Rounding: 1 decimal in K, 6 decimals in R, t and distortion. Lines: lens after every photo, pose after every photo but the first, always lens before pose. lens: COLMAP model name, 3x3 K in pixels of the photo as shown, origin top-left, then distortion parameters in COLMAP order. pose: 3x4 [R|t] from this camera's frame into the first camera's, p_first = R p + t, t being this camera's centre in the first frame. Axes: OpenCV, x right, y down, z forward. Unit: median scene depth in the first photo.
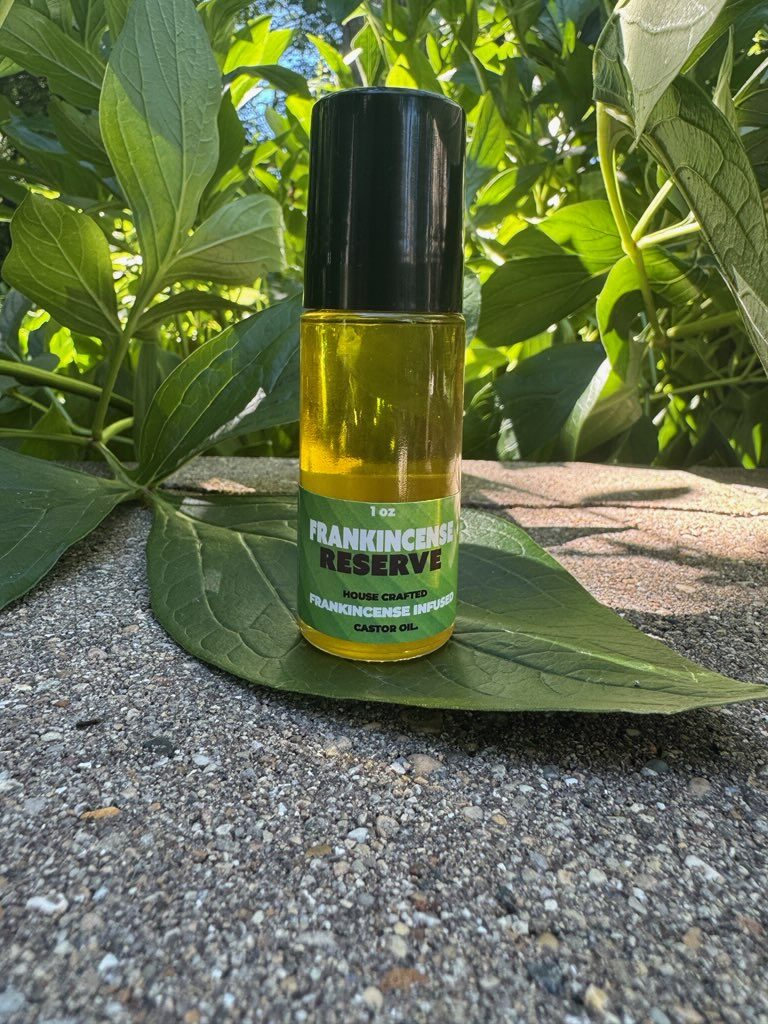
lens RADIAL K [[729.9, 0, 379.7], [0, 729.9, 426.3], [0, 0, 1]] dist [-0.006325, 0.001017]
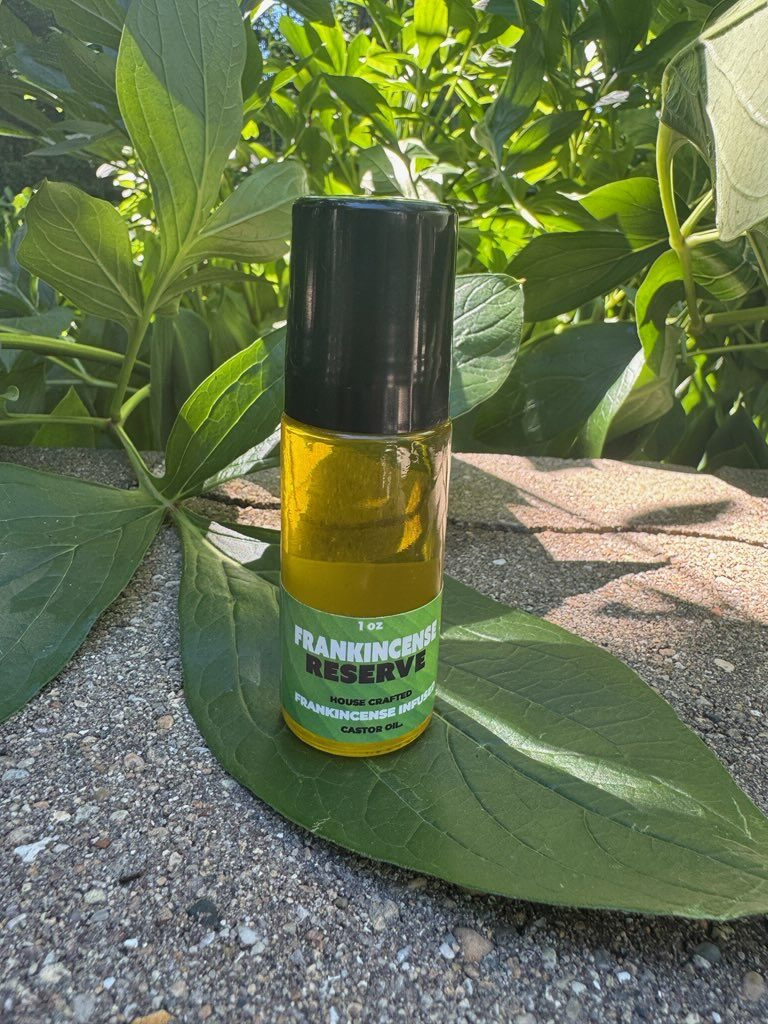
lens RADIAL K [[729.9, 0, 379.7], [0, 729.9, 426.3], [0, 0, 1]] dist [-0.006325, 0.001017]
pose [[0.999346, 0.035091, -0.008760, -0.079503], [-0.033861, 0.992860, 0.114377, -0.332773], [0.012711, -0.114005, 0.993399, 0.099492]]
